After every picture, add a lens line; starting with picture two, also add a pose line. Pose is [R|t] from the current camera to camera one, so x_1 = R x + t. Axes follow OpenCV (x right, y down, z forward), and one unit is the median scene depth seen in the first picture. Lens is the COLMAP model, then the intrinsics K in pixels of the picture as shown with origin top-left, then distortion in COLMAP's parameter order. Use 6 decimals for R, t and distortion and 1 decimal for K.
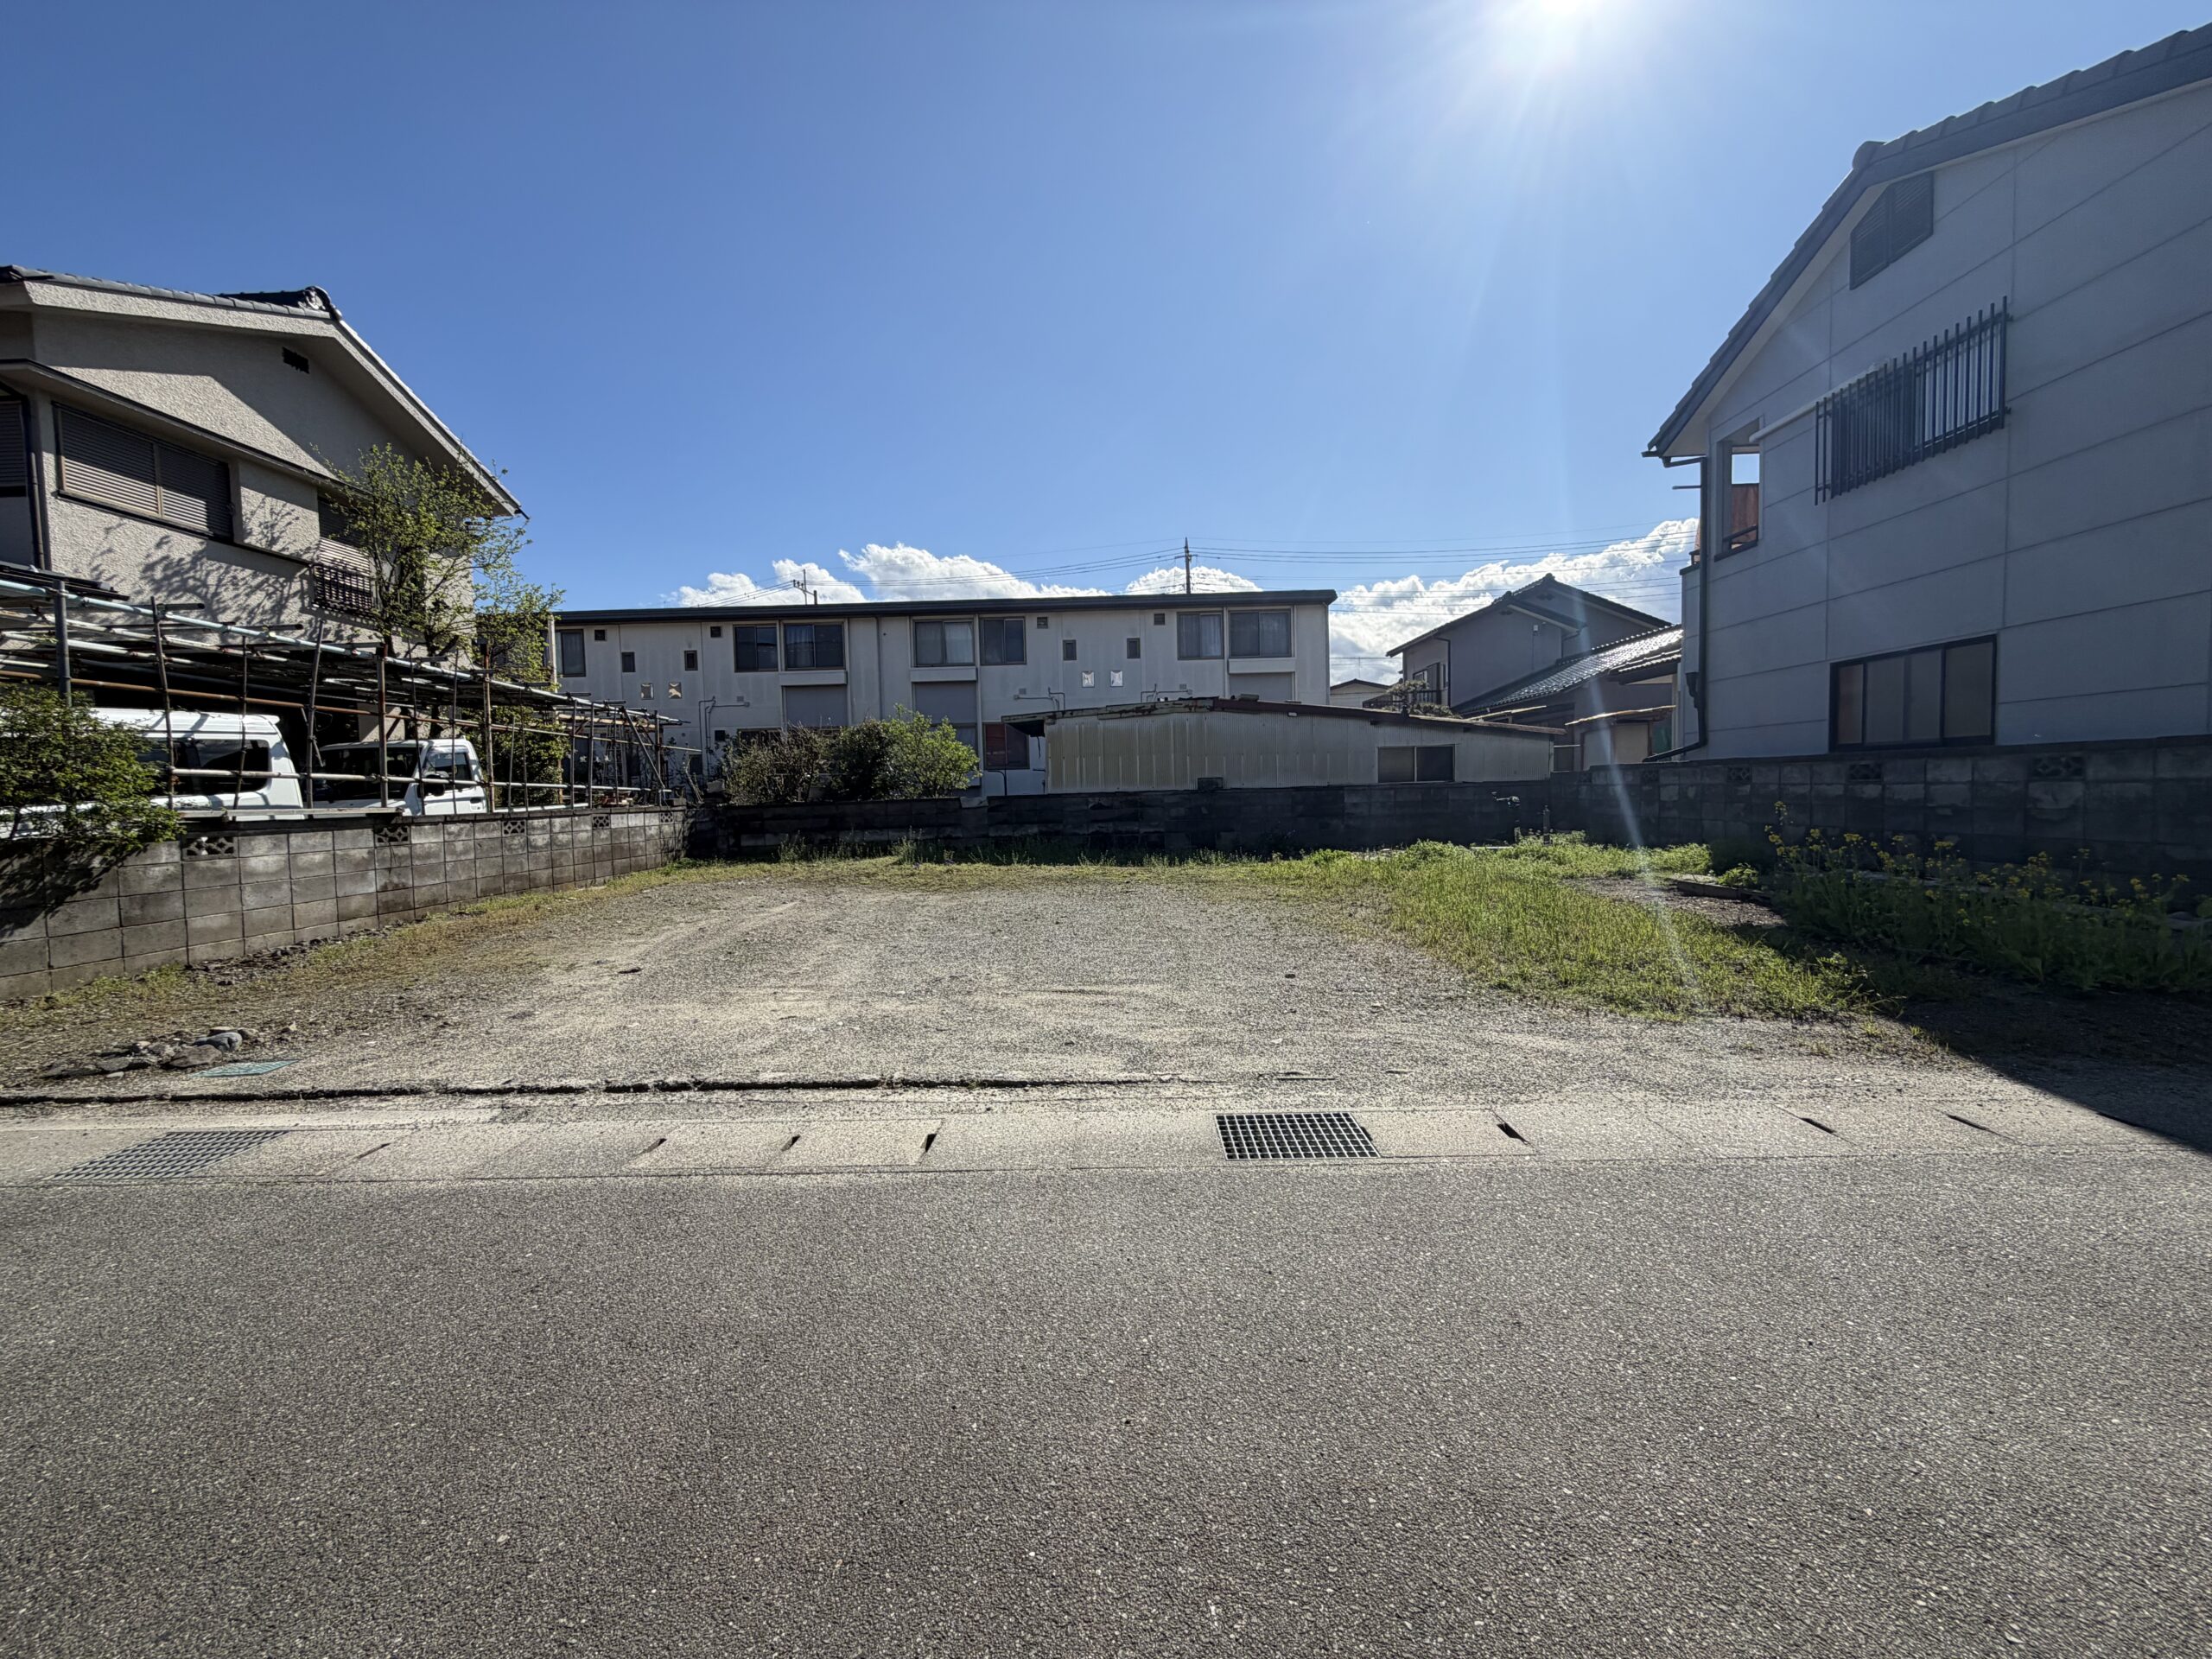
lens RADIAL K [[881.0, 0, 1100.2], [0, 881.0, 833.9], [0, 0, 1]] dist [0.006419, -0.002247]
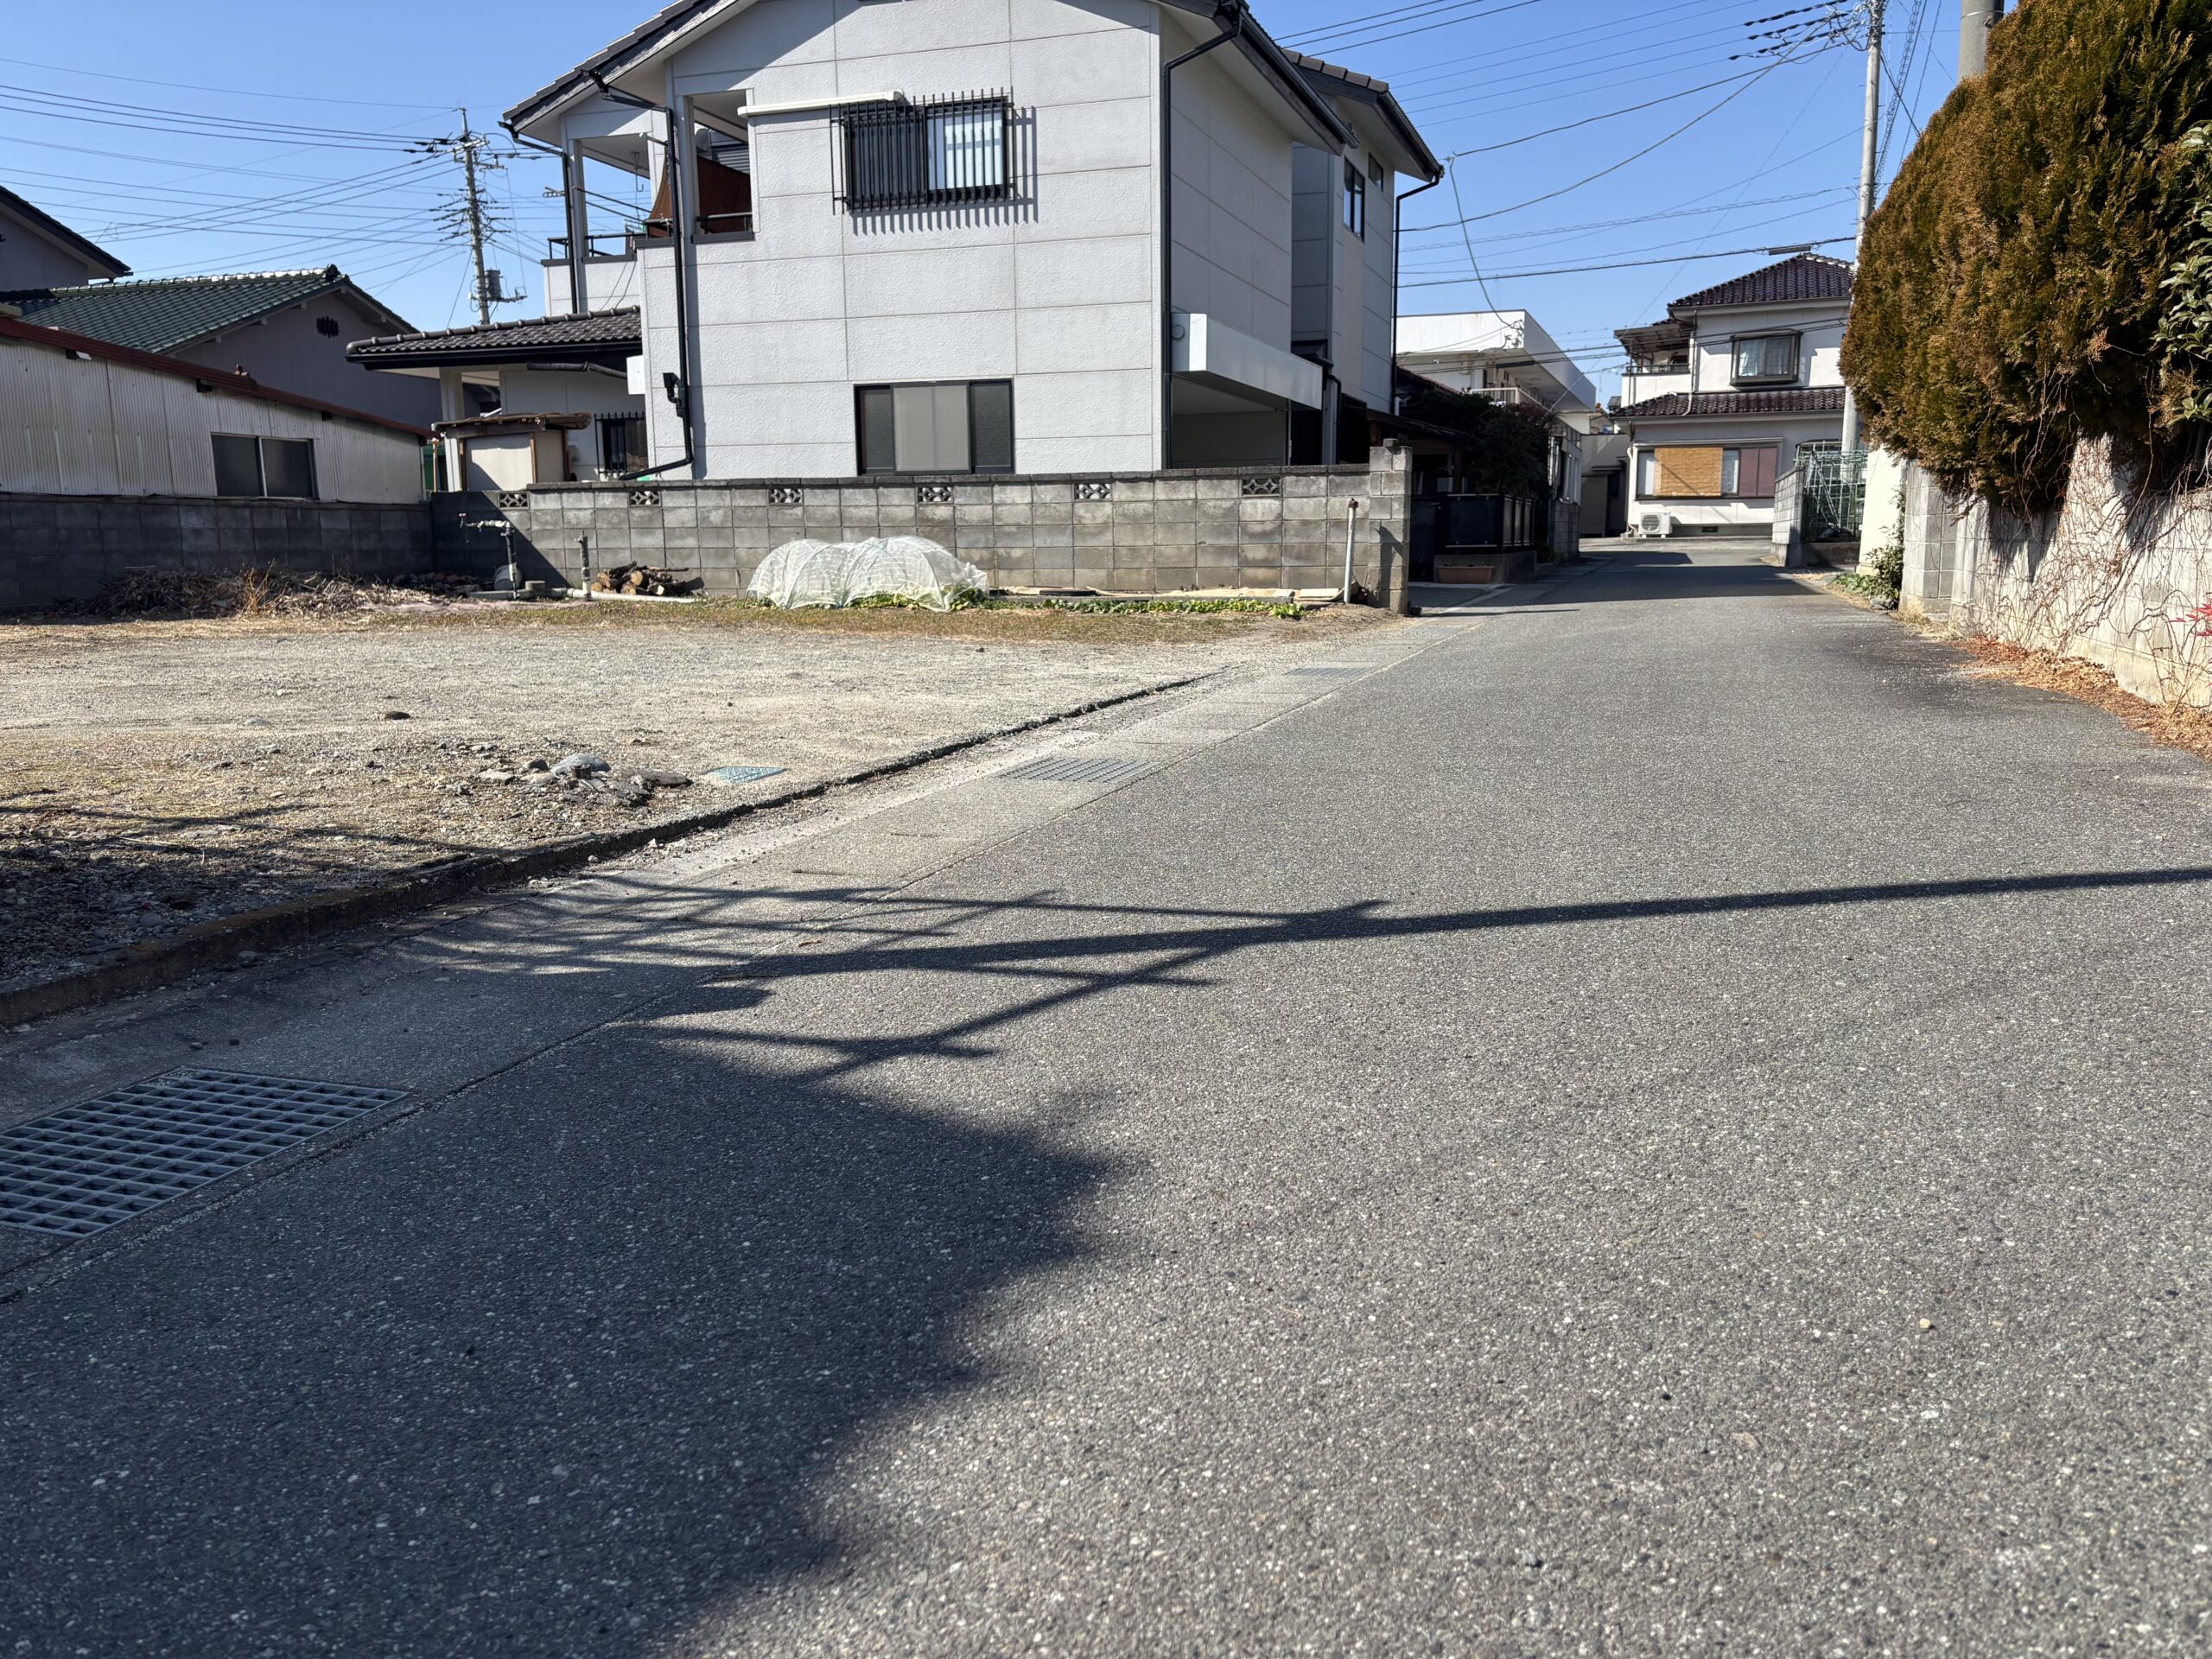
lens RADIAL K [[1672.2, 0, 1116.1], [0, 1672.2, 842.4], [0, 0, 1]] dist [0.033126, -0.024603]
pose [[0.288160, -0.144357, 0.946639, -0.776750], [0.049147, 0.989498, 0.135933, 0.060494], [-0.956320, 0.007354, 0.292228, 0.139010]]
